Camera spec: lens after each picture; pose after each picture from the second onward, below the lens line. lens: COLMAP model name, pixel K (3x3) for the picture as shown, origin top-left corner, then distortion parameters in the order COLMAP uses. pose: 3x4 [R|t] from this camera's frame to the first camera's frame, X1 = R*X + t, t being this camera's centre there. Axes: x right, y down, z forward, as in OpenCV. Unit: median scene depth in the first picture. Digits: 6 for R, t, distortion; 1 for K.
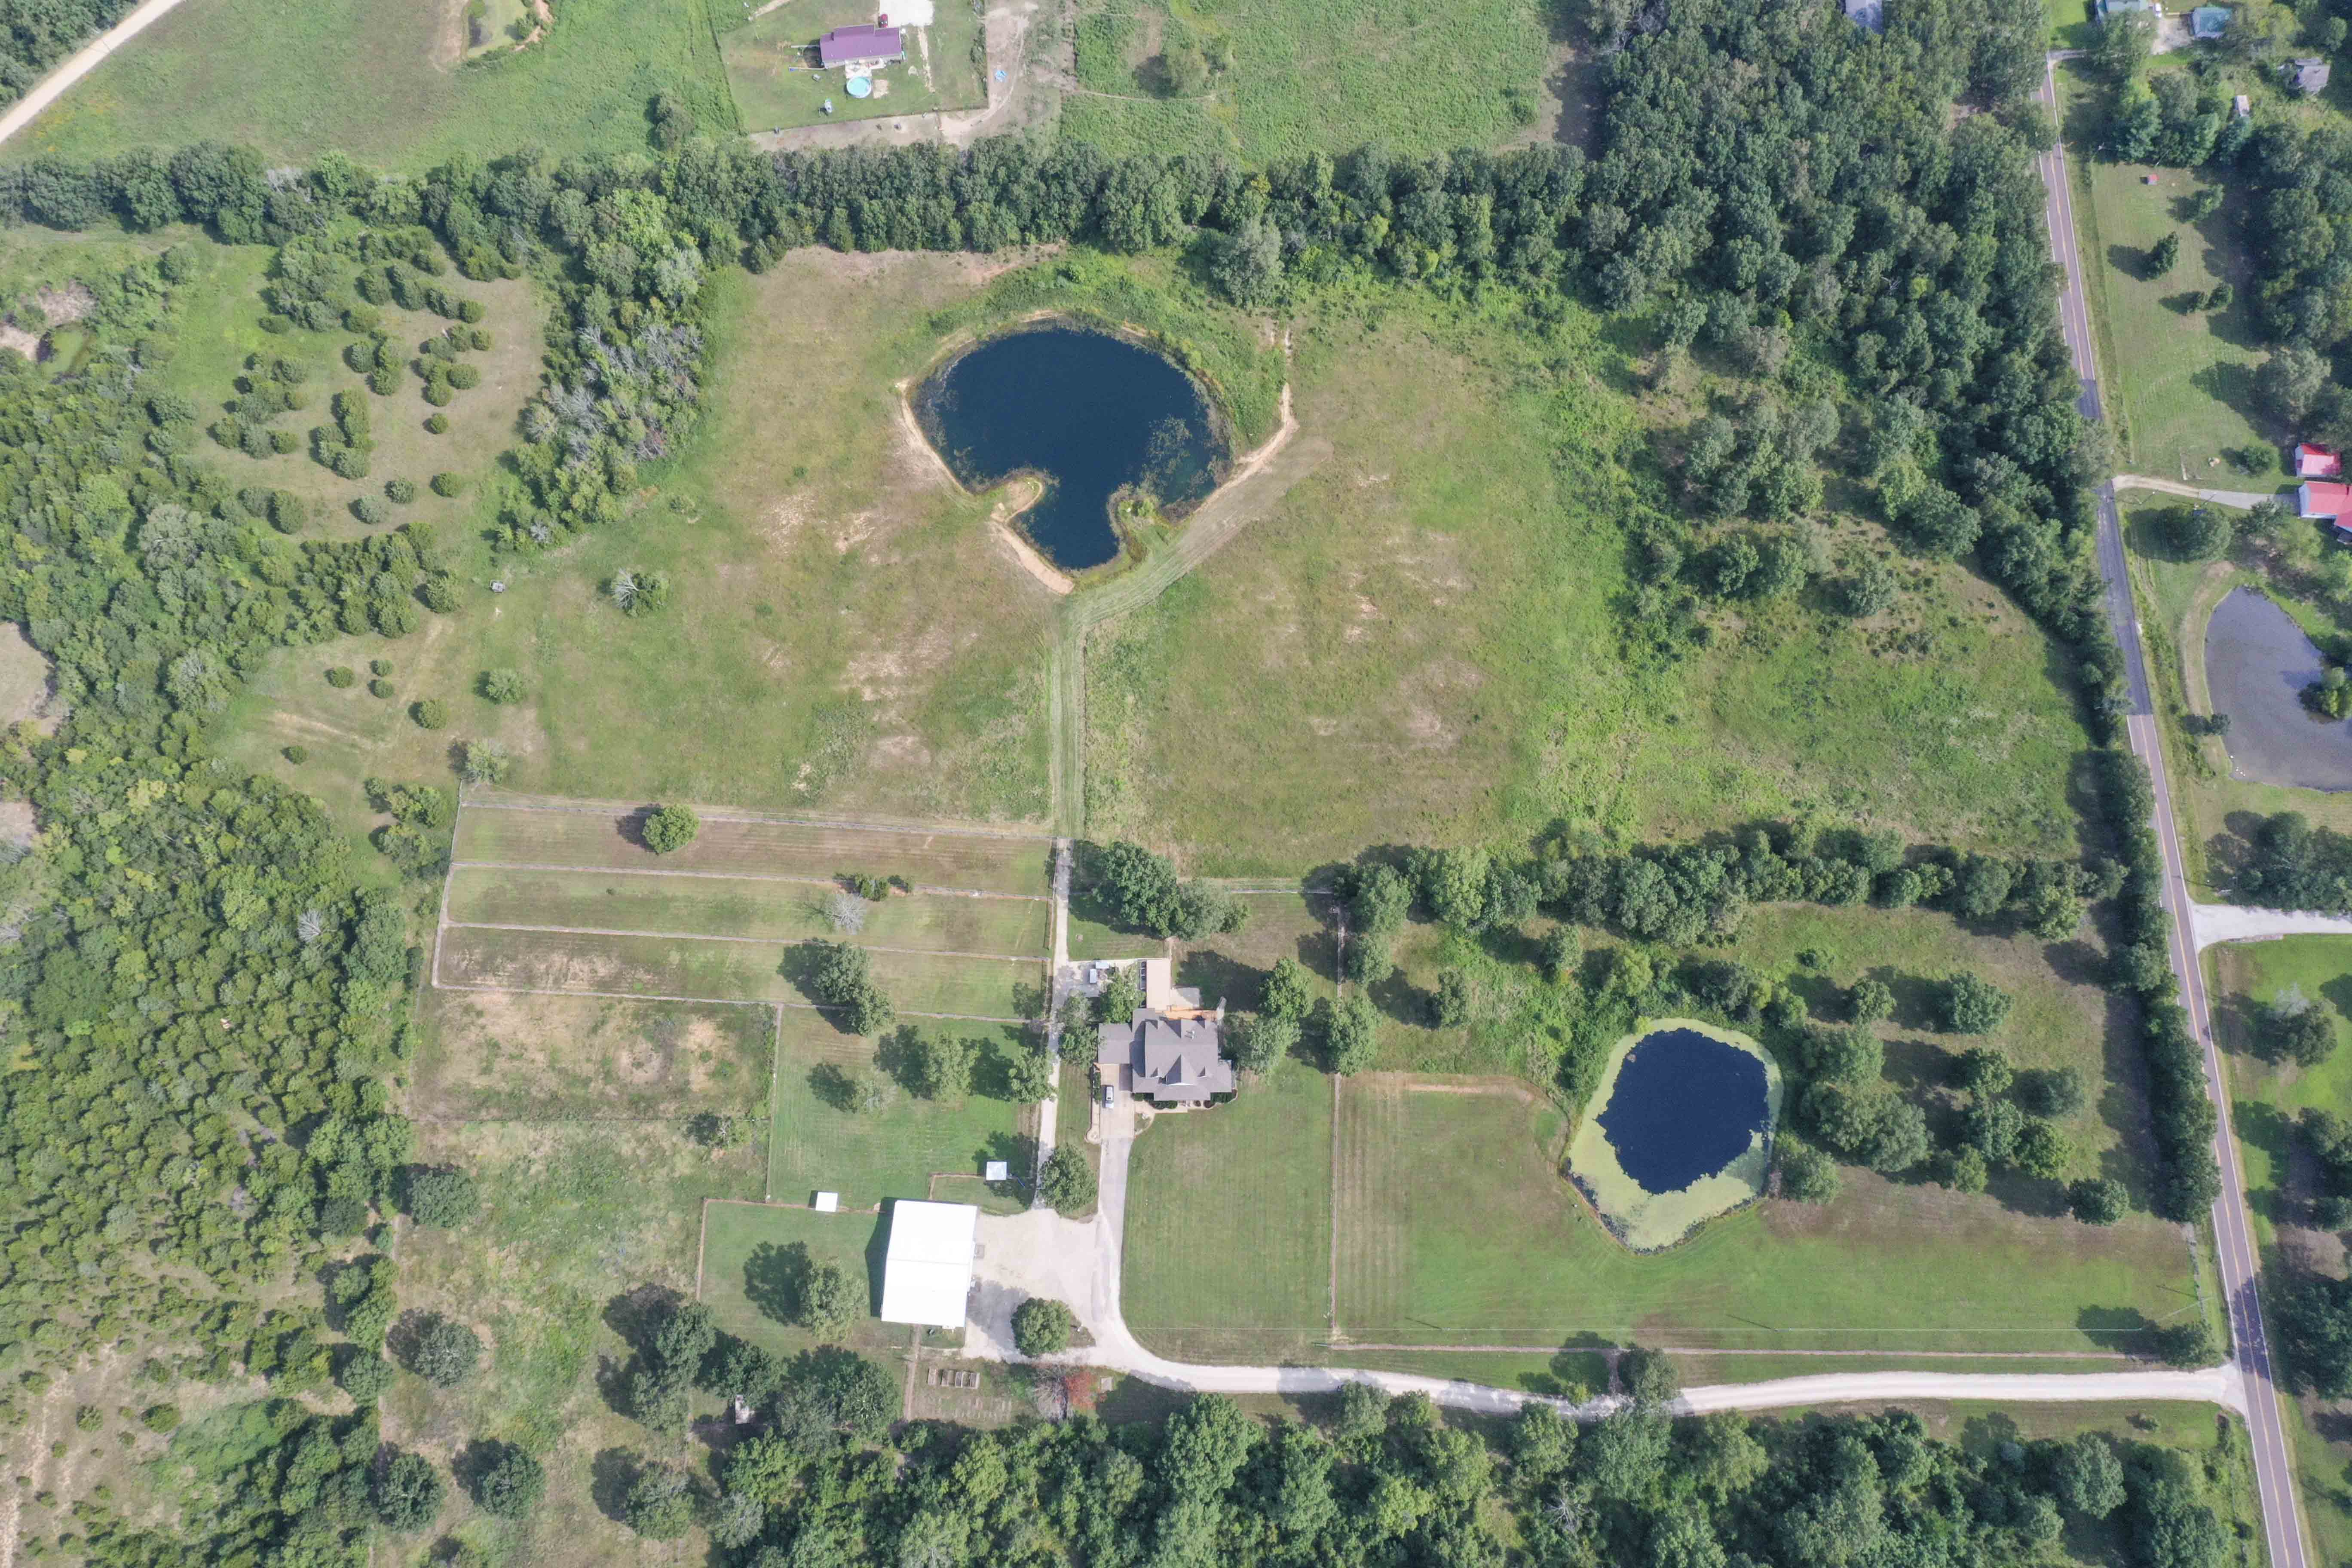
lens RADIAL K [[1879.3, 0, 1181.9], [0, 1879.3, 777.8], [0, 0, 1]] dist [0.006171, 0.001639]
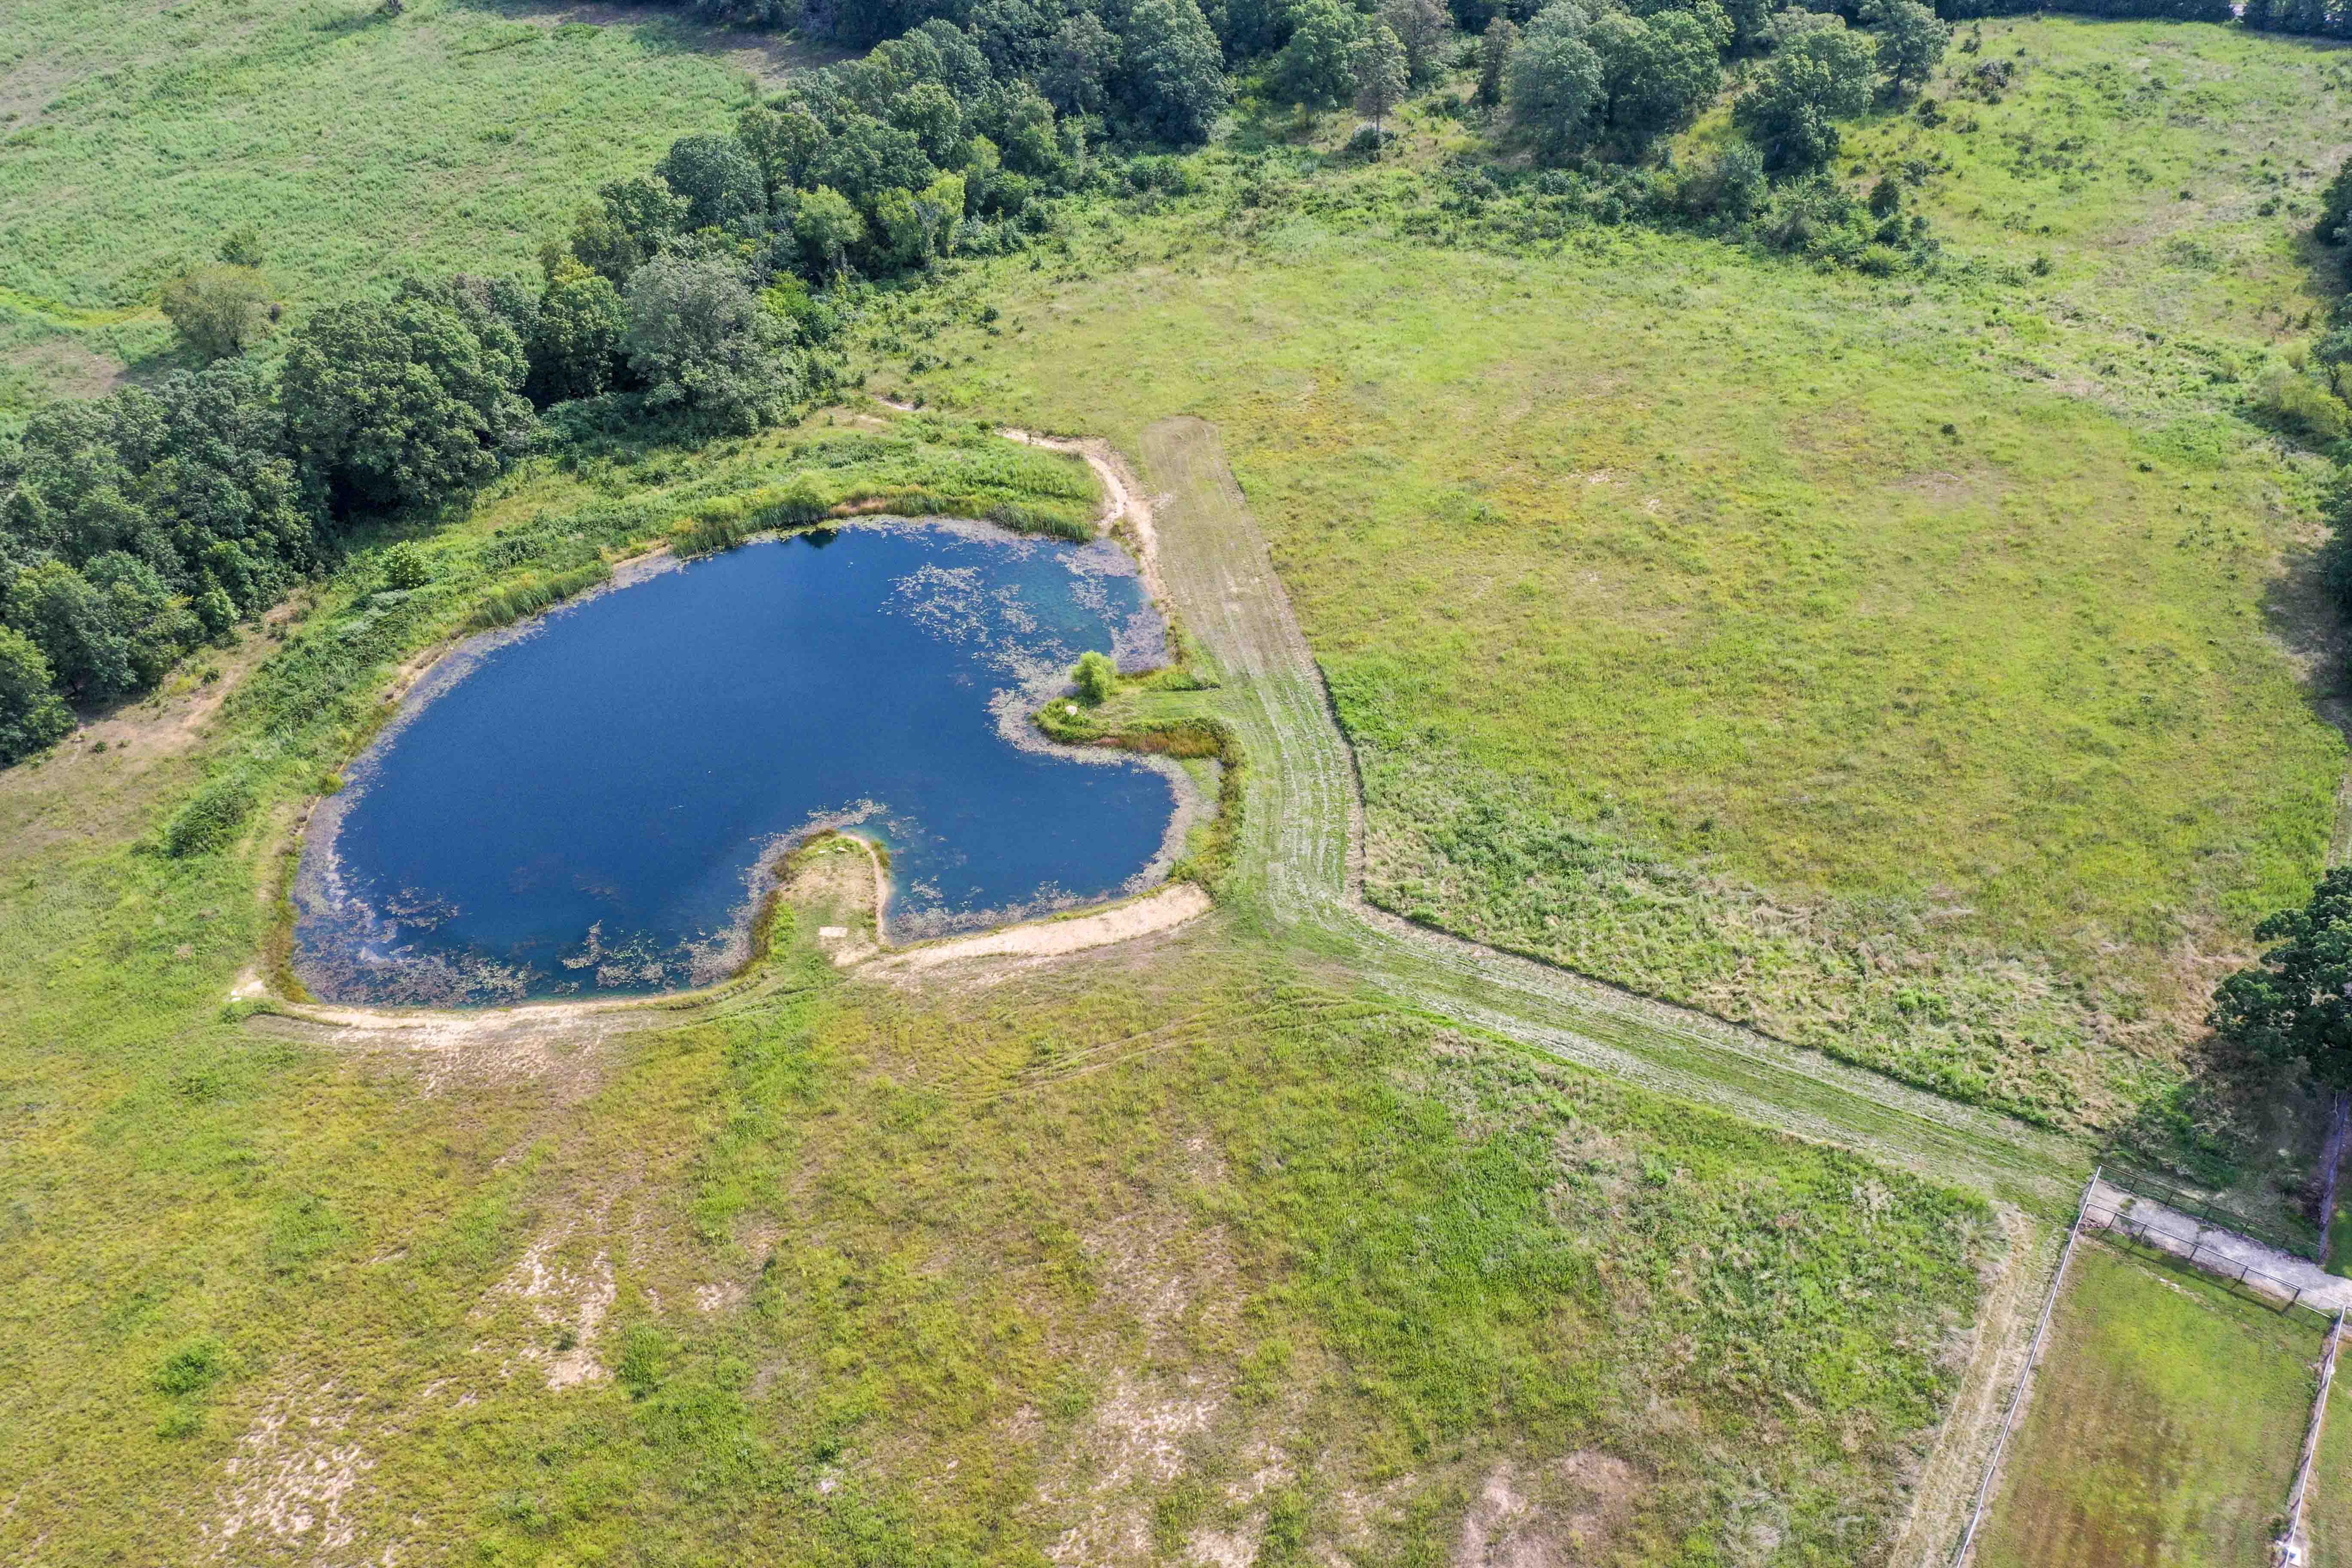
lens RADIAL K [[1879.3, 0, 1181.9], [0, 1879.3, 777.8], [0, 0, 1]] dist [0.006171, 0.001639]
pose [[0.499721, -0.548000, 0.670802, -0.267702], [0.826752, 0.532769, -0.180661, -0.056666], [-0.258380, 0.644867, 0.719296, 0.770631]]
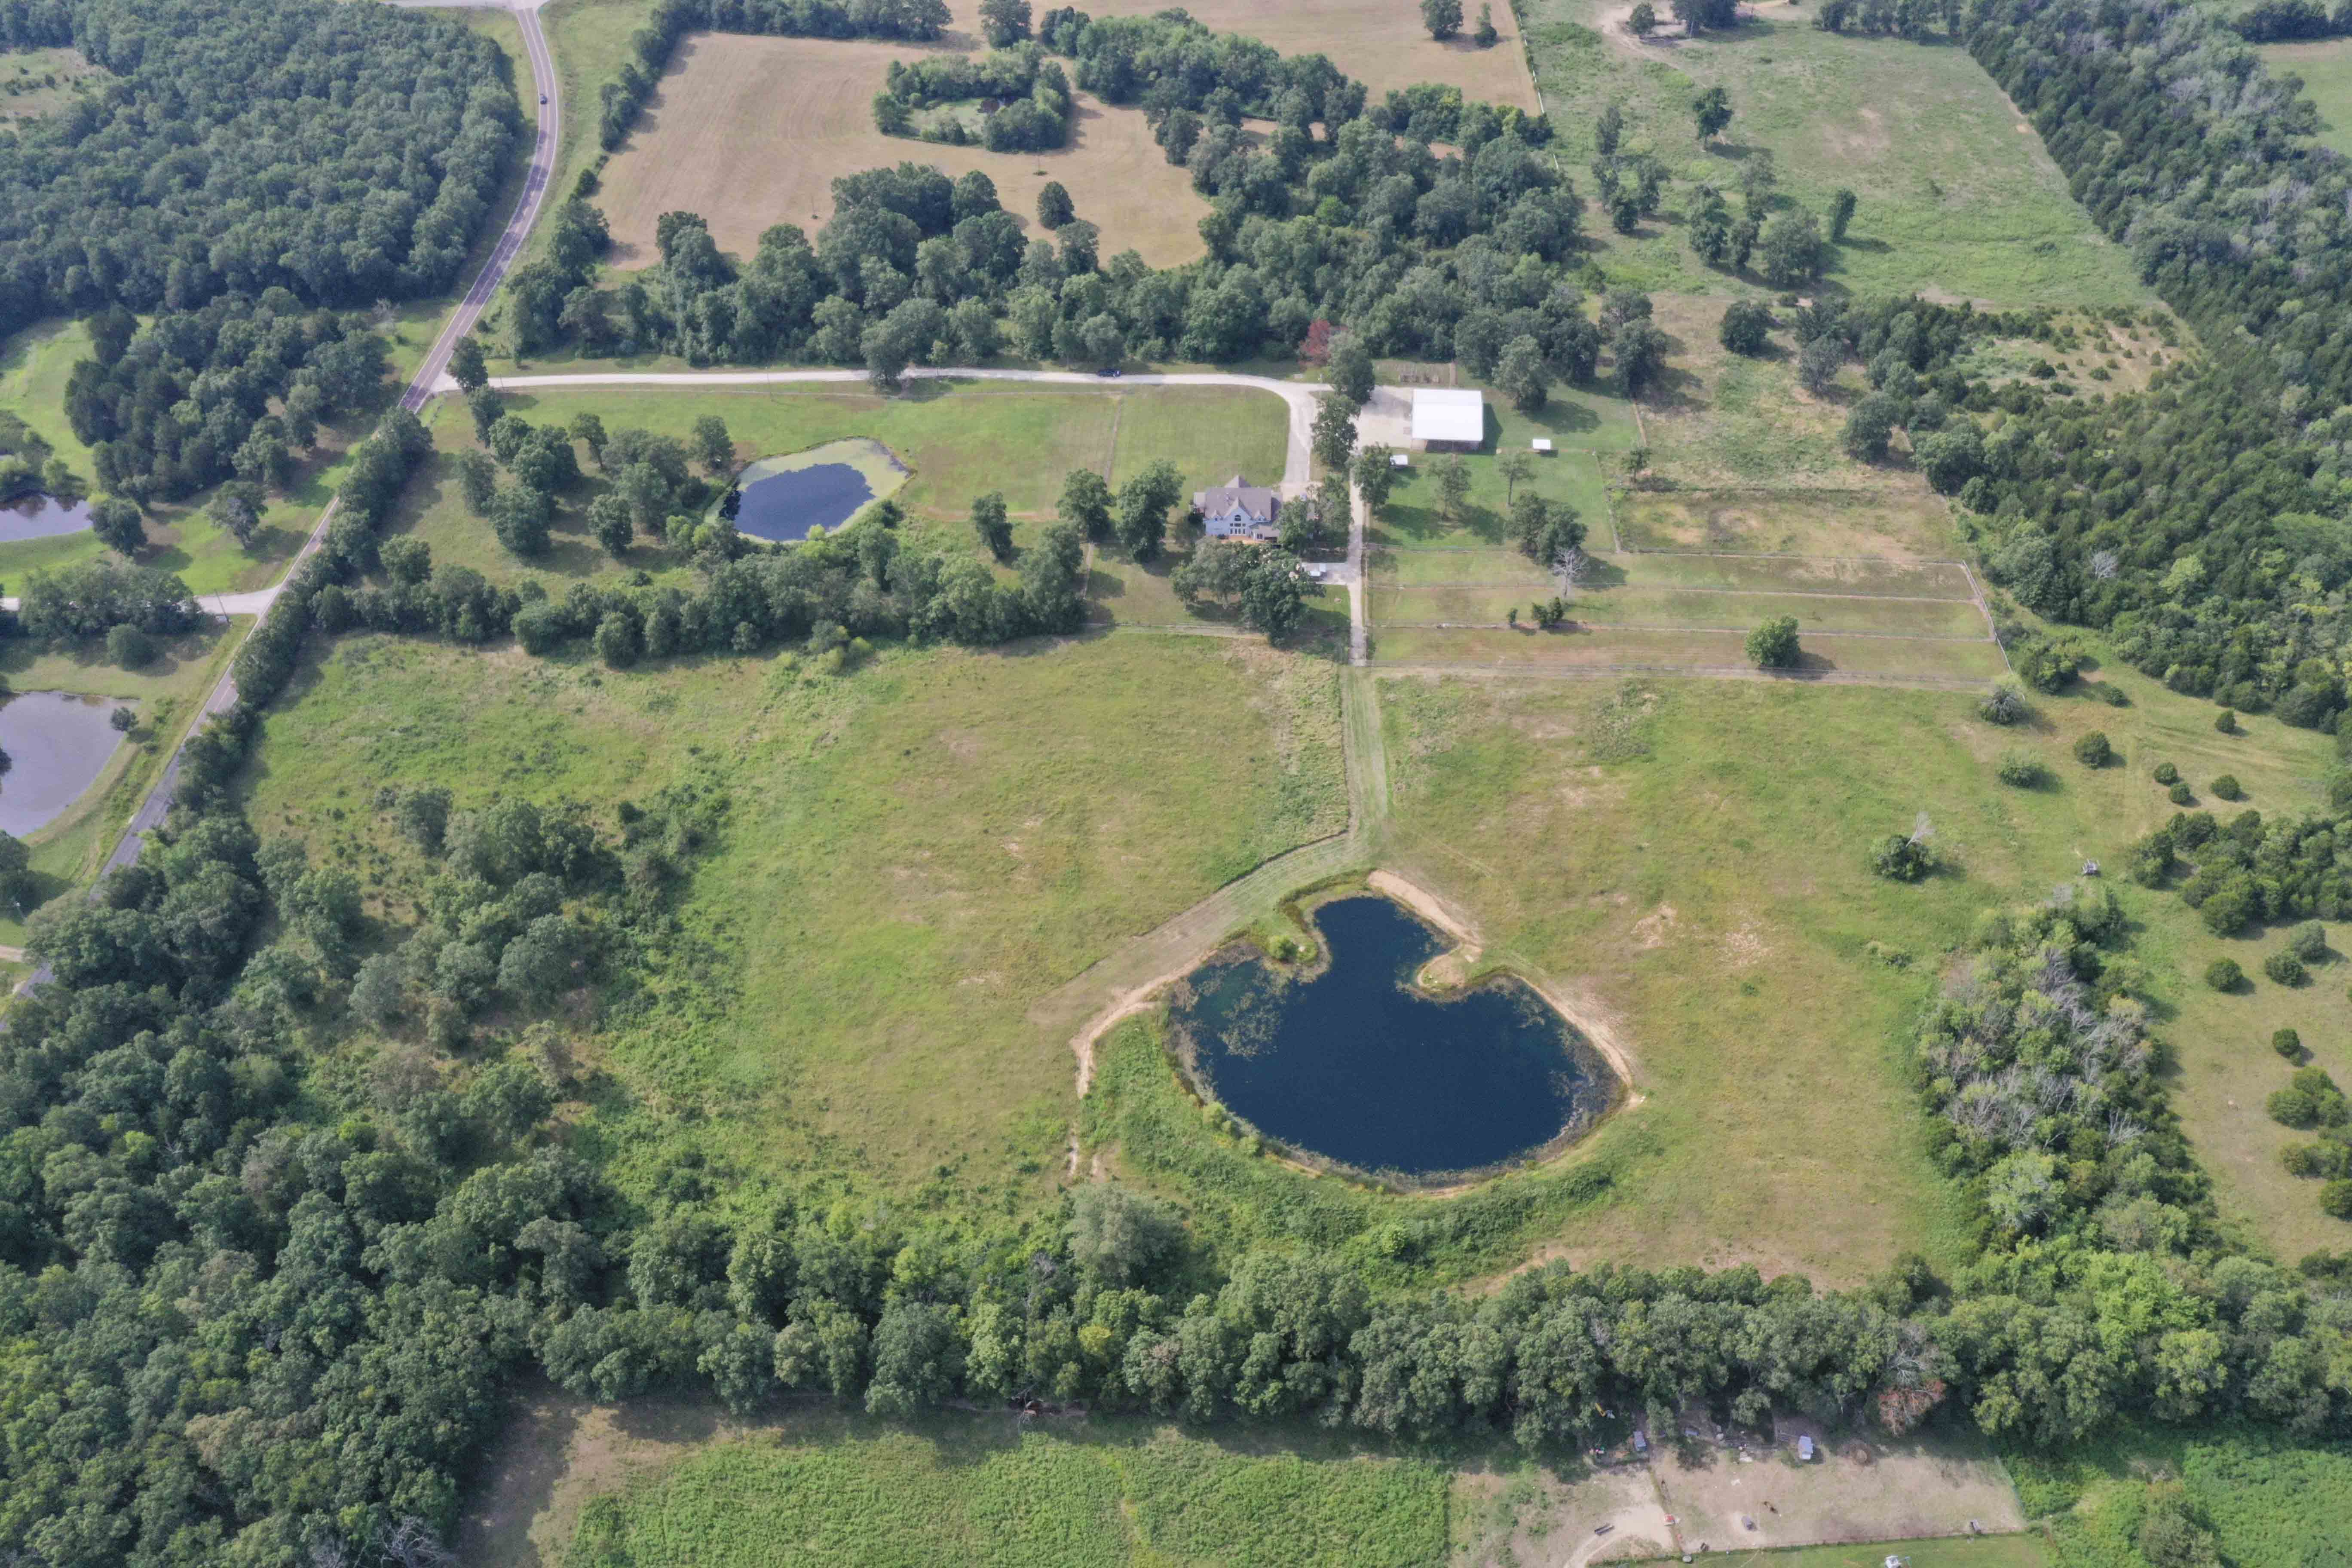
lens RADIAL K [[1874.5, 0, 1180.5], [0, 1874.5, 779.3], [0, 0, 1]] dist [0.009902, 0.002262]
pose [[-0.999105, 0.001208, 0.042292, -0.011427], [0.038364, -0.395640, 0.917604, -0.843908], [0.017841, 0.918405, 0.395240, 0.648963]]
